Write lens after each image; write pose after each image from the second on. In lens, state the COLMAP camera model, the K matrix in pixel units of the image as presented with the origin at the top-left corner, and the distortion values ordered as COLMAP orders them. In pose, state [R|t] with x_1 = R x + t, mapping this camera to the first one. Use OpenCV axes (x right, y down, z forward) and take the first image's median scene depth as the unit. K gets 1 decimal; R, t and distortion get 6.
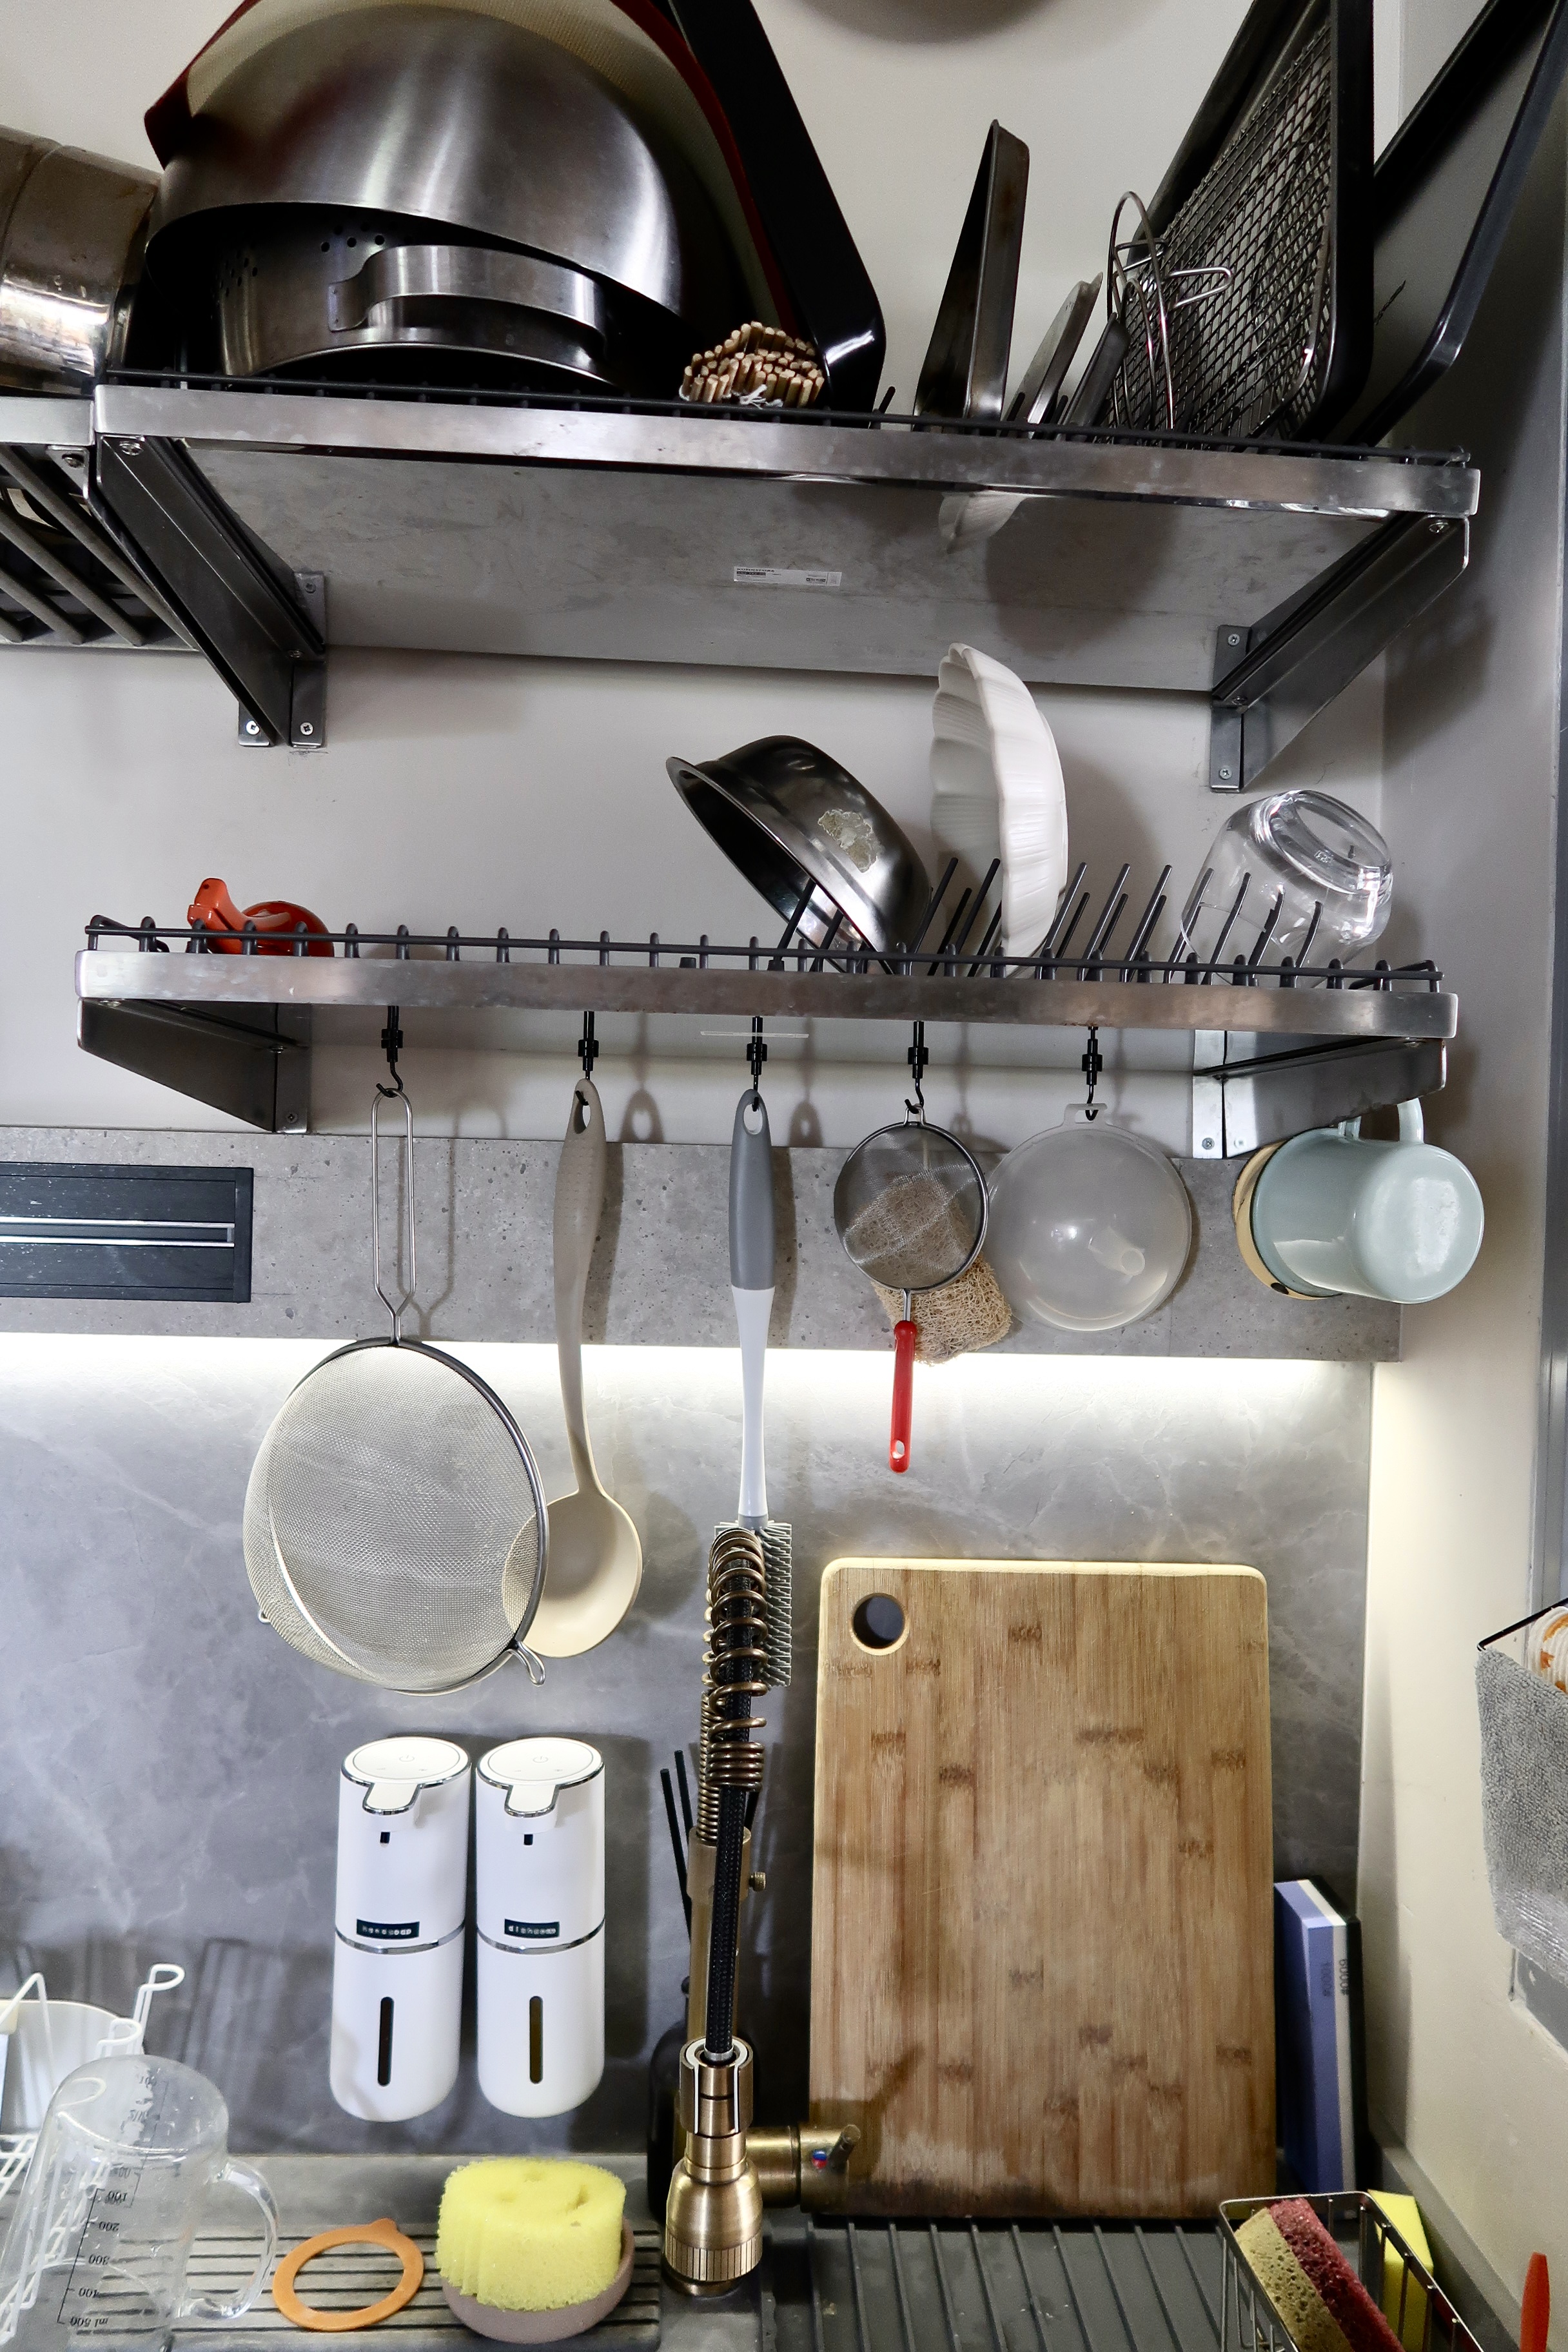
lens RADIAL K [[1622.8, 0, 784.0], [0, 1622.8, 1176.0], [0, 0, 1]] dist [-0.021964, 0.003426]
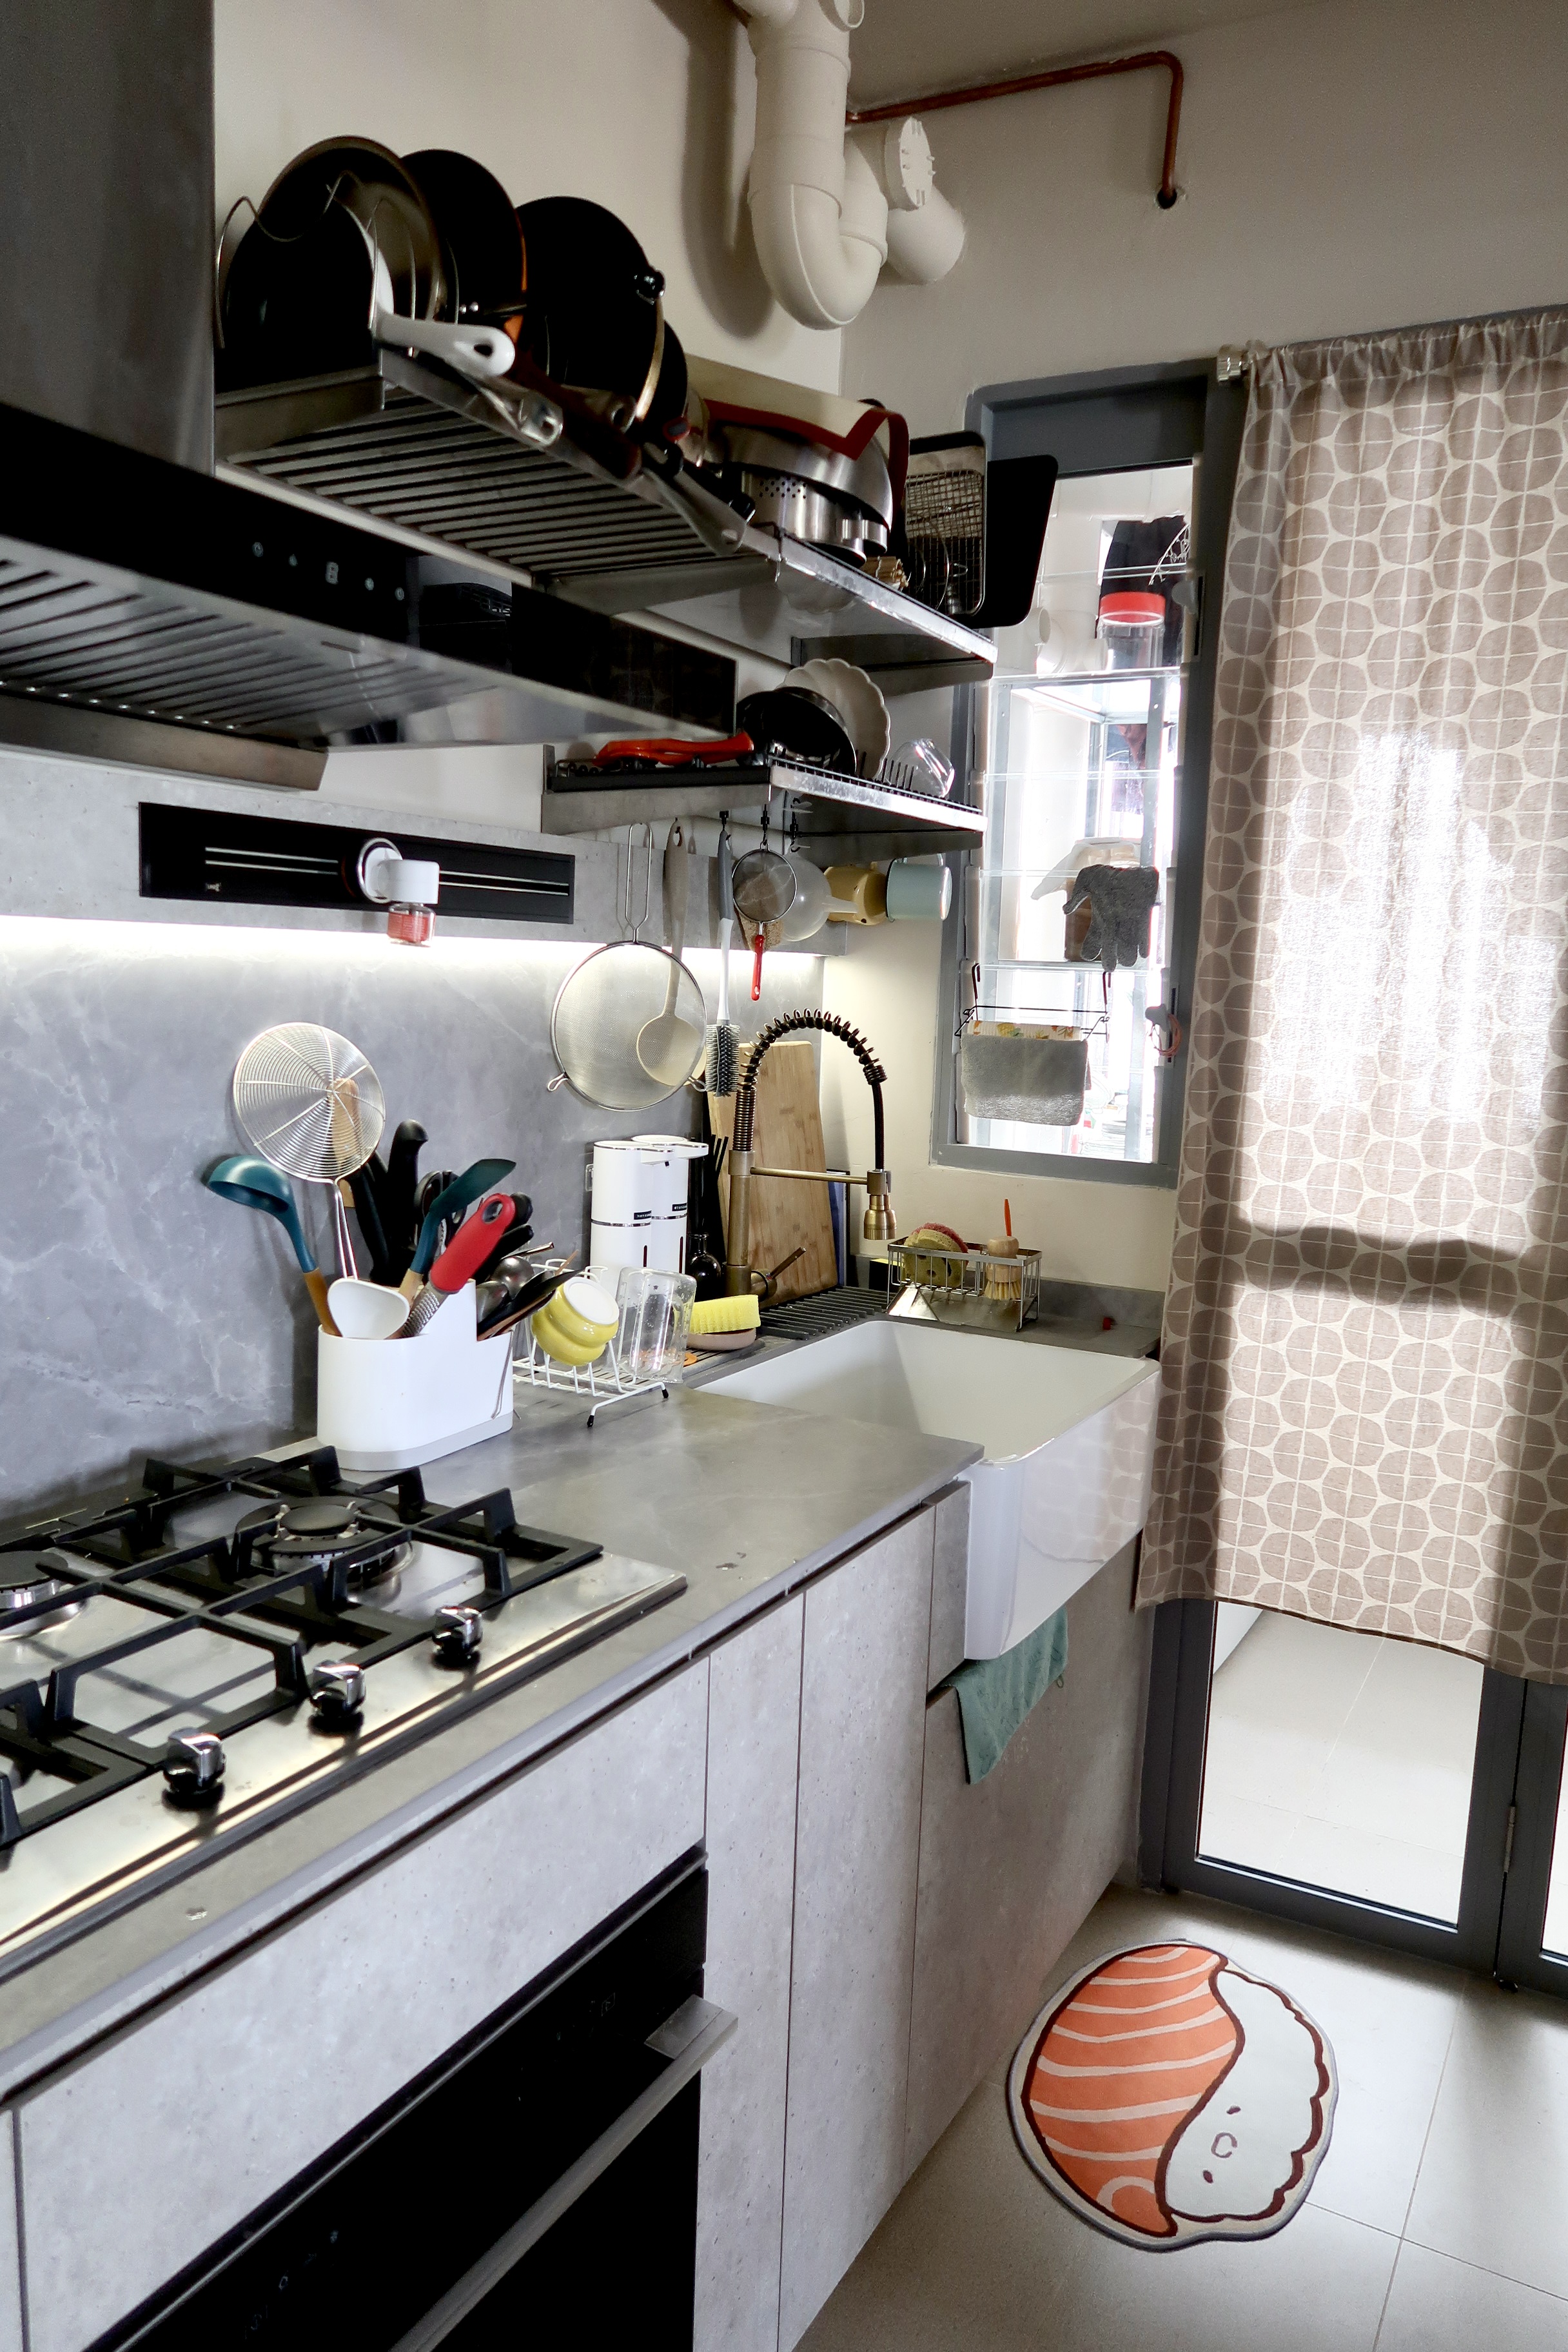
lens RADIAL K [[1622.8, 0, 784.0], [0, 1622.8, 1176.0], [0, 0, 1]] dist [-0.021964, 0.003426]
pose [[0.536093, -0.115801, 0.836179, -1.872988], [-0.009026, 0.989703, 0.142849, 0.096264], [-0.844111, -0.084128, 0.529527, -0.297946]]
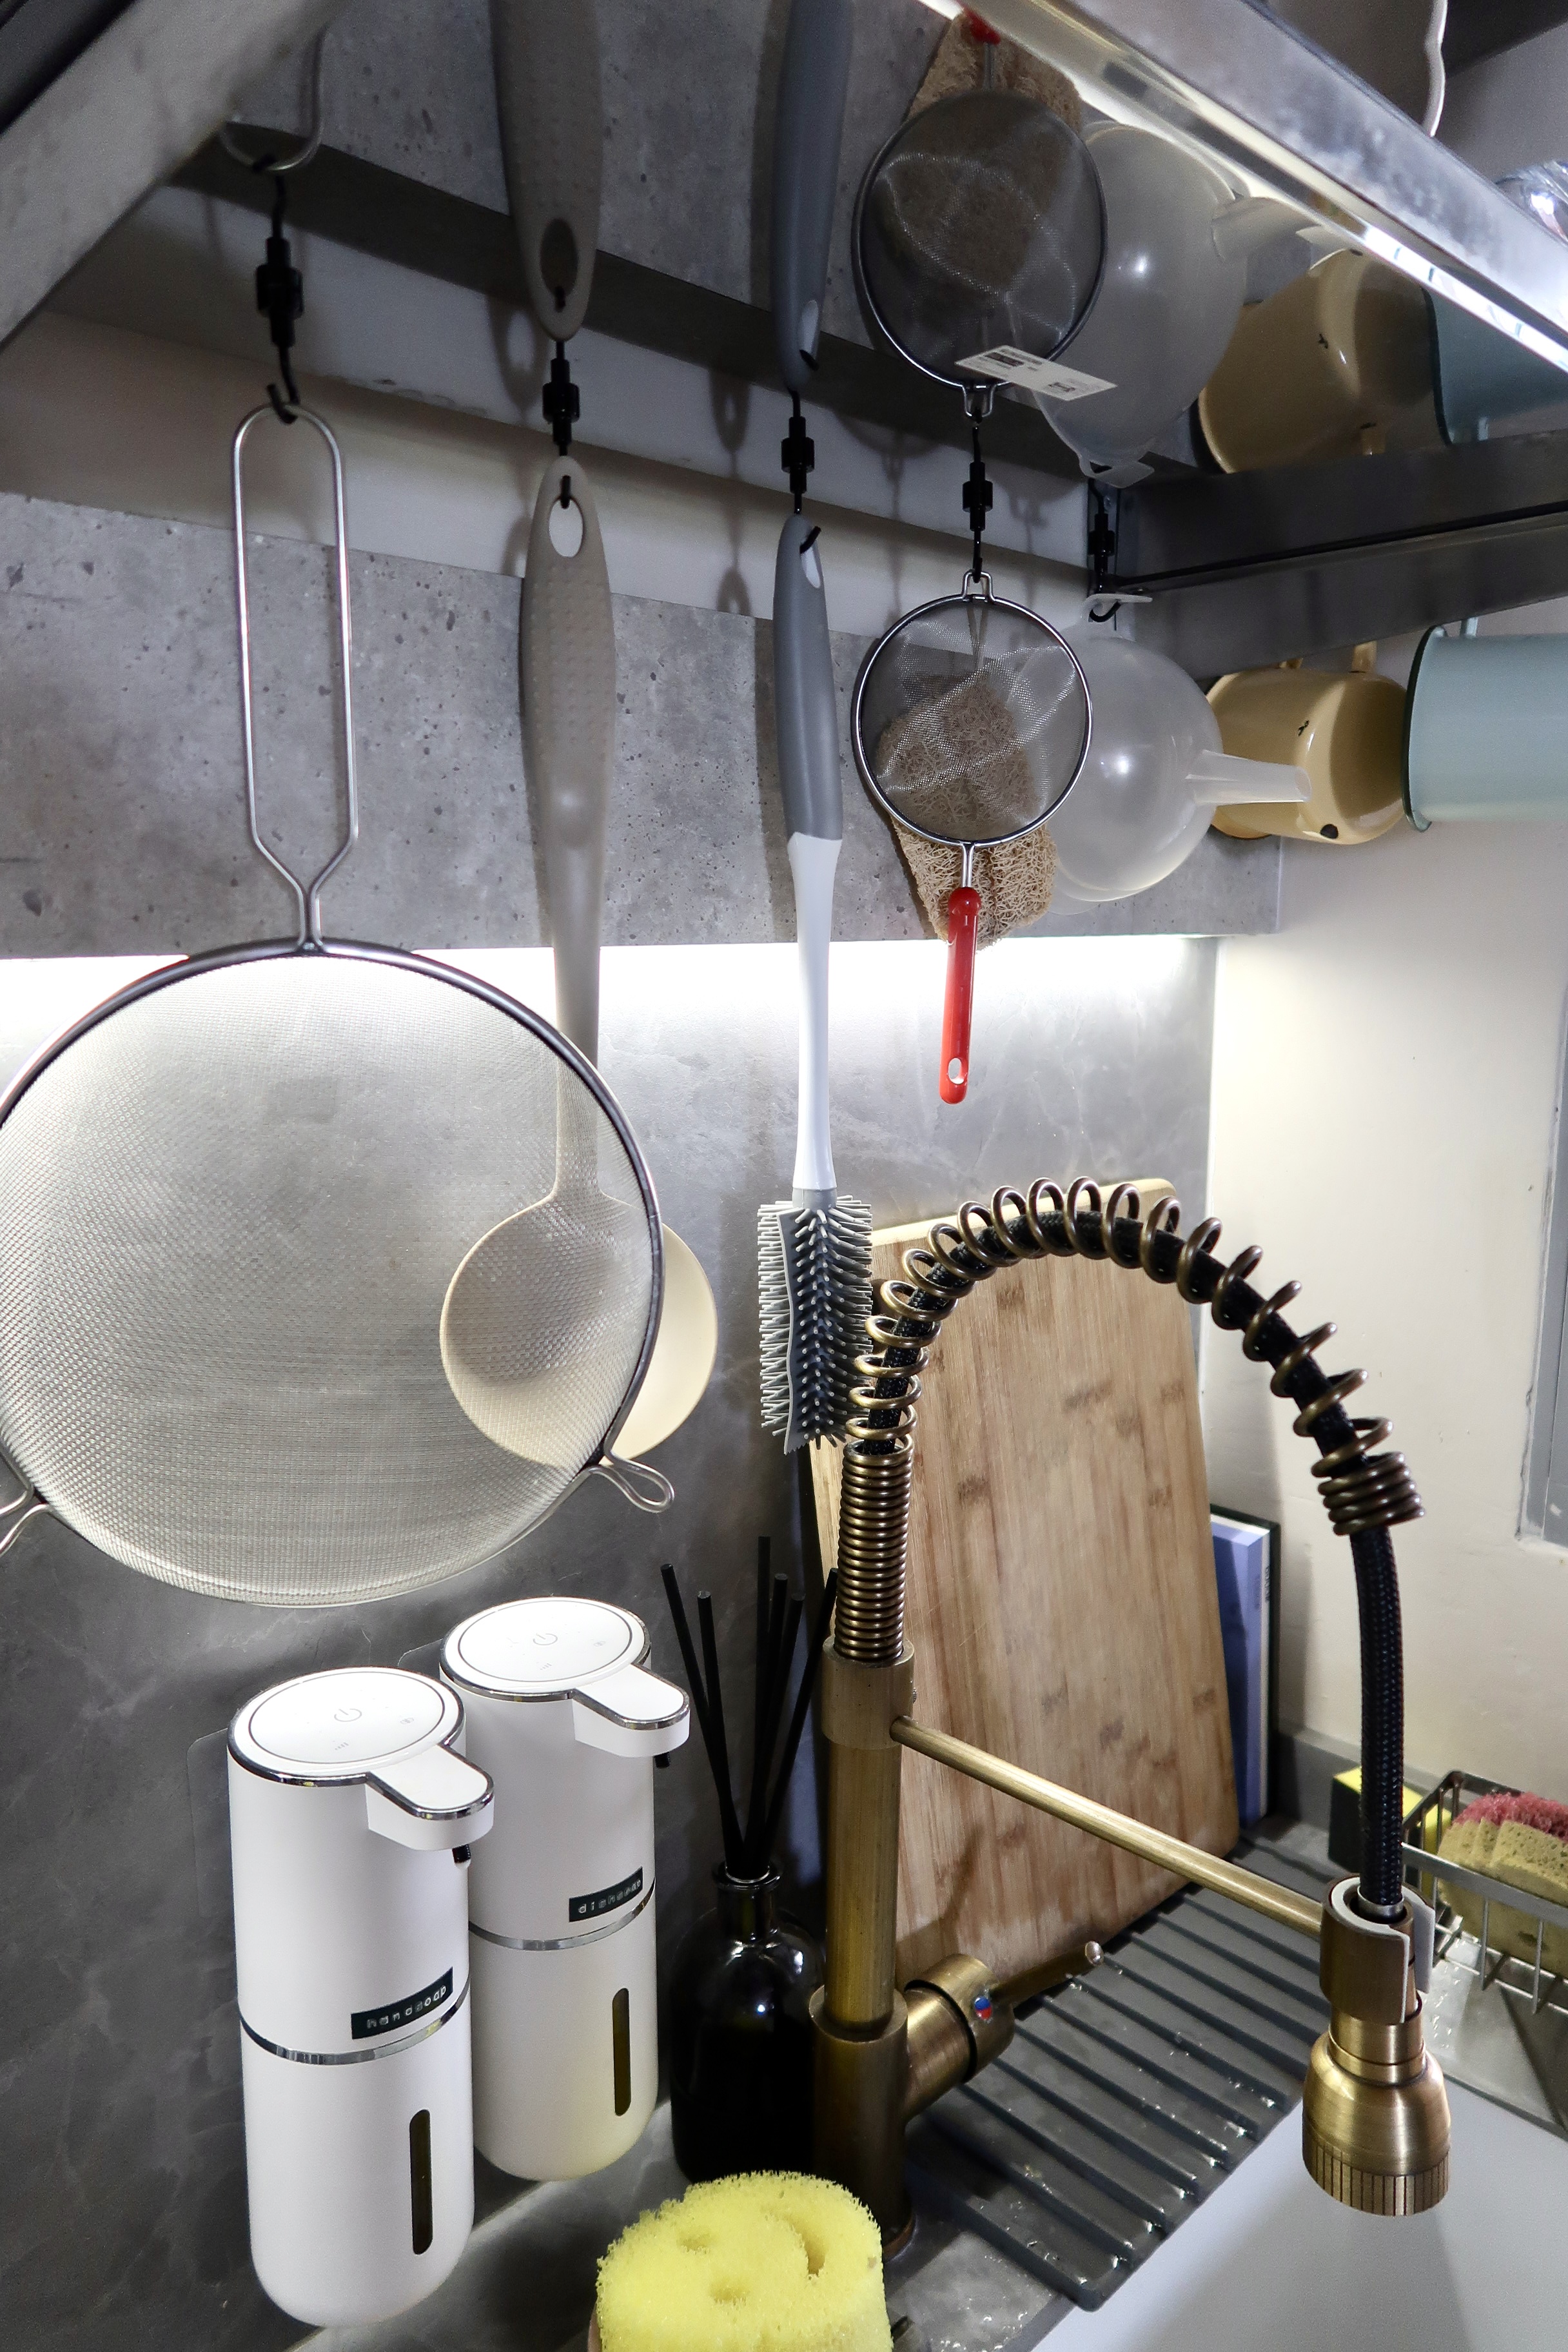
lens RADIAL K [[1622.8, 0, 784.0], [0, 1622.8, 1176.0], [0, 0, 1]] dist [-0.021964, 0.003426]
pose [[0.744625, -0.134249, 0.653844, -0.452249], [0.027072, 0.984833, 0.171378, 0.087641], [-0.666934, -0.109911, 0.736966, 0.507408]]
